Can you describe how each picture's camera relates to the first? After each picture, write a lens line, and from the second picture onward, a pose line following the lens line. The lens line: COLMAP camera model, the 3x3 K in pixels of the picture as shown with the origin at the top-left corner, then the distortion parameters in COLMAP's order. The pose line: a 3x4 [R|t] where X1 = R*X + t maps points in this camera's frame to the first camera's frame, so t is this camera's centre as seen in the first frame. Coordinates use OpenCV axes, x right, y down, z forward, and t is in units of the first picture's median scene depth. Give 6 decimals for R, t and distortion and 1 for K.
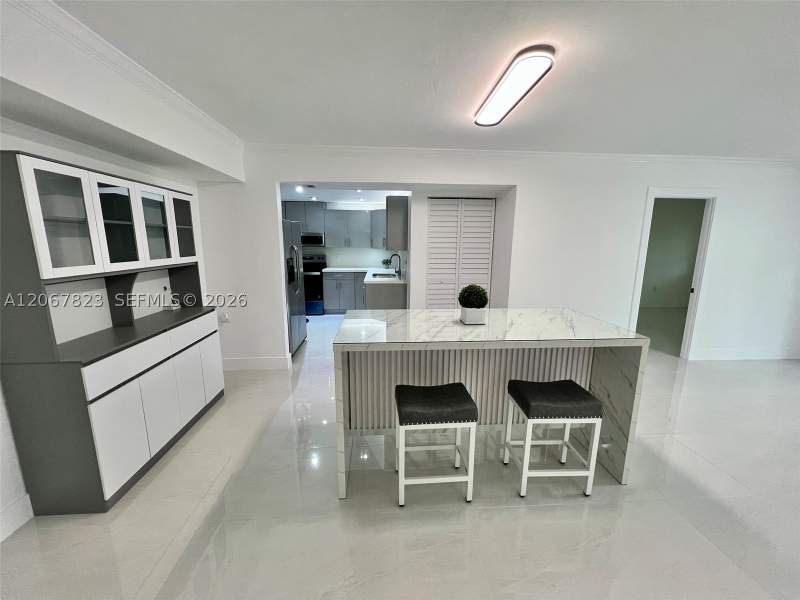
lens RADIAL K [[320.9, 0, 400.0], [0, 320.9, 300.0], [0, 0, 1]] dist [-0.001309, 0.000049]
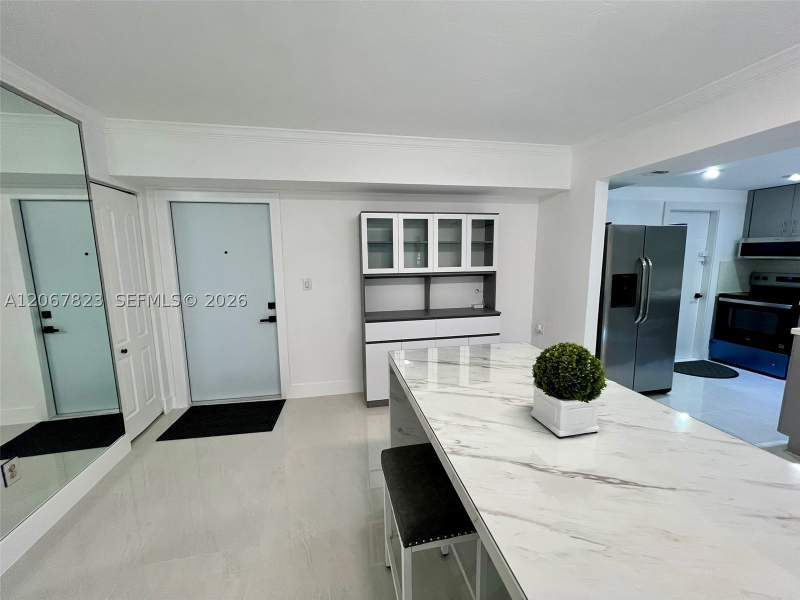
lens RADIAL K [[320.9, 0, 400.0], [0, 320.9, 300.0], [0, 0, 1]] dist [-0.001309, 0.000049]
pose [[0.133978, 0.133335, -0.981973, 0.514143], [-0.167476, 0.979700, 0.110177, -0.096157], [0.976730, 0.149696, 0.153588, 0.557408]]
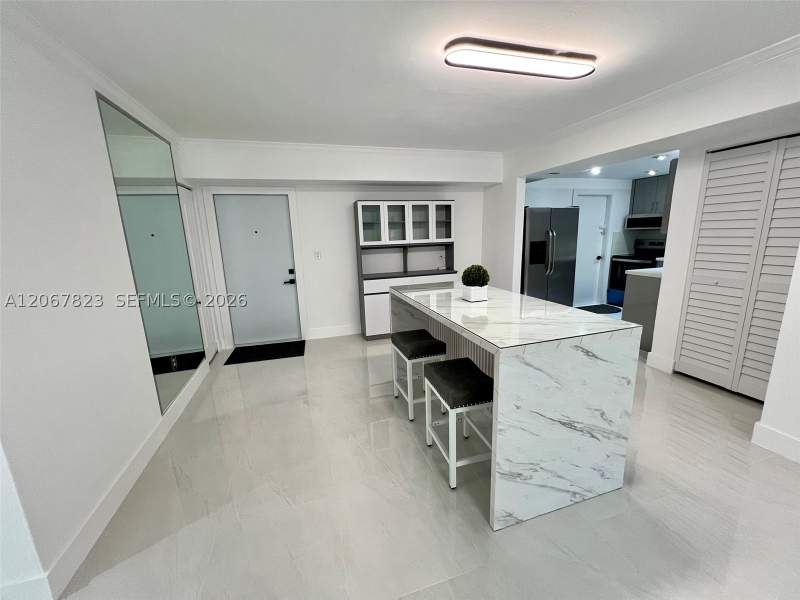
lens RADIAL K [[320.9, 0, 400.0], [0, 320.9, 300.0], [0, 0, 1]] dist [-0.001309, 0.000049]
pose [[0.233961, 0.188678, -0.953762, 0.991947], [-0.143764, 0.976919, 0.157993, -0.055012], [0.961558, 0.100153, 0.255686, 0.397403]]
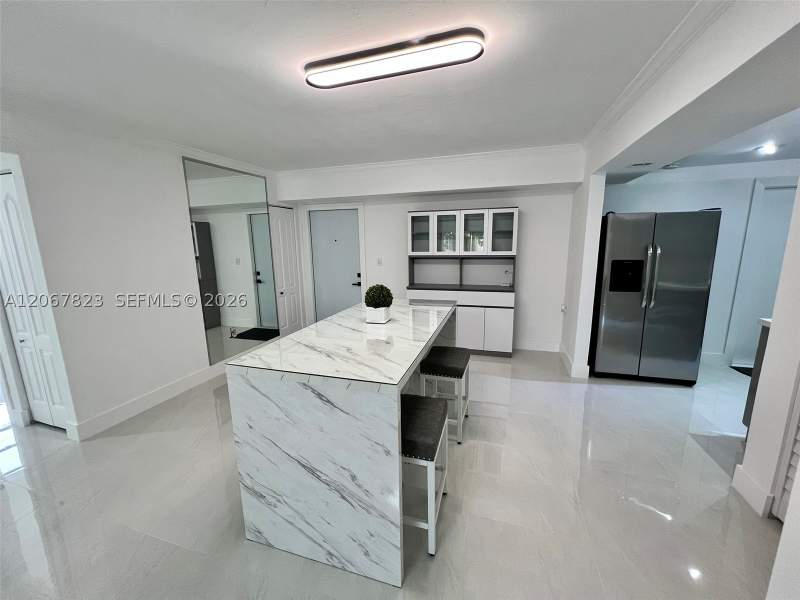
lens RADIAL K [[320.9, 0, 400.0], [0, 320.9, 300.0], [0, 0, 1]] dist [-0.001309, 0.000049]
pose [[-0.358686, 0.169801, -0.917884, 0.929596], [-0.154539, 0.958945, 0.237786, -0.206508], [0.920577, 0.227139, -0.317720, 1.135680]]
